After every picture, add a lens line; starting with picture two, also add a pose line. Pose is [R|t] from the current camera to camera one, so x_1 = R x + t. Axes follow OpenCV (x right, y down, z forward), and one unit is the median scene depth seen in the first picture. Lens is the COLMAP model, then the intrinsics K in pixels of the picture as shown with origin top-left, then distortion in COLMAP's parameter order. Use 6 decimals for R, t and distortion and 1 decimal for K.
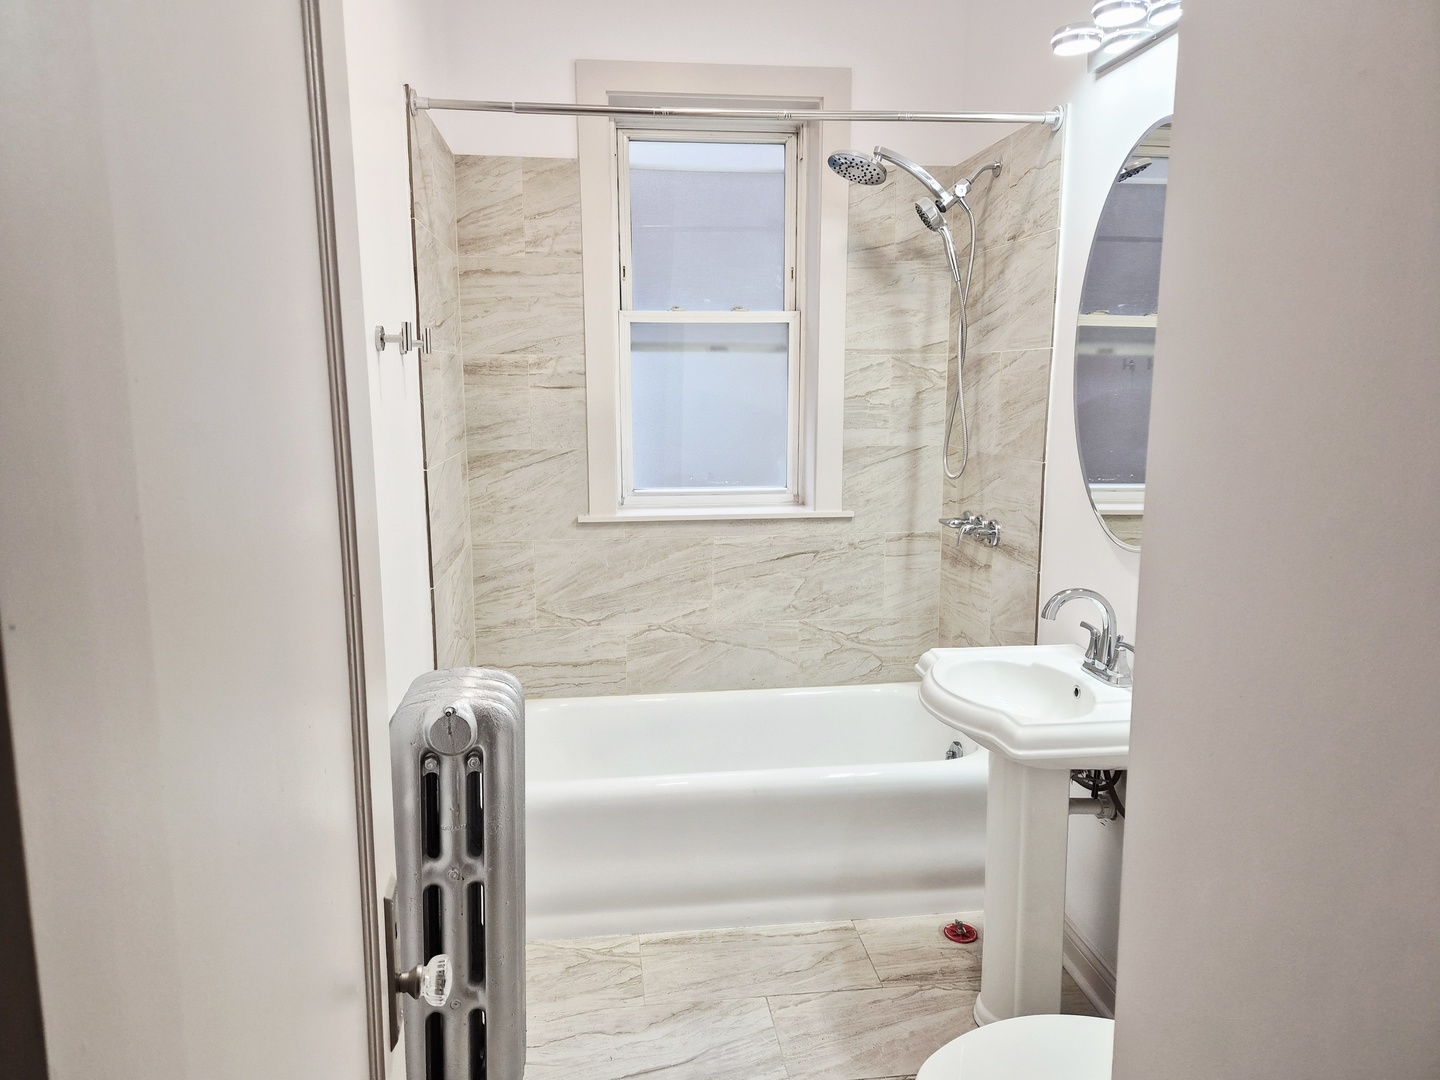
lens RADIAL K [[974.0, 0, 739.6], [0, 974.0, 523.8], [0, 0, 1]] dist [0.096934, -0.085609]
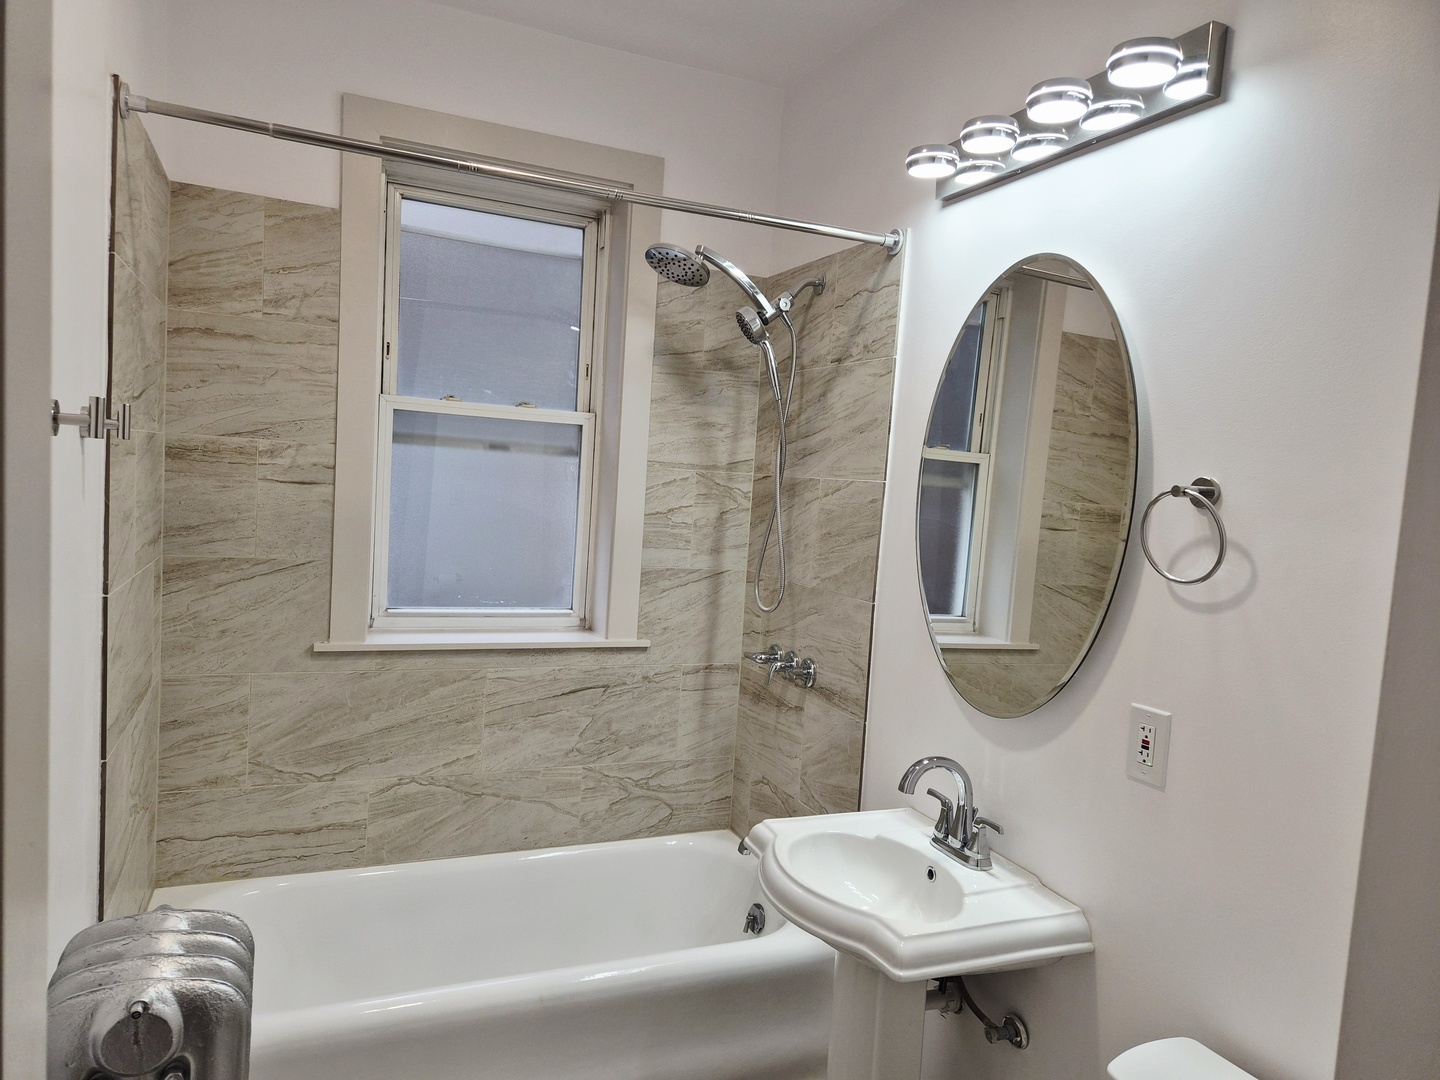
lens RADIAL K [[960.2, 0, 725.4], [0, 960.2, 558.1], [0, 0, 1]] dist [0.081527, -0.060651]
pose [[0.961775, 0.044104, 0.270267, -0.061578], [-0.028952, 0.997791, -0.059795, -0.040536], [-0.272307, 0.049684, 0.960927, 0.144421]]
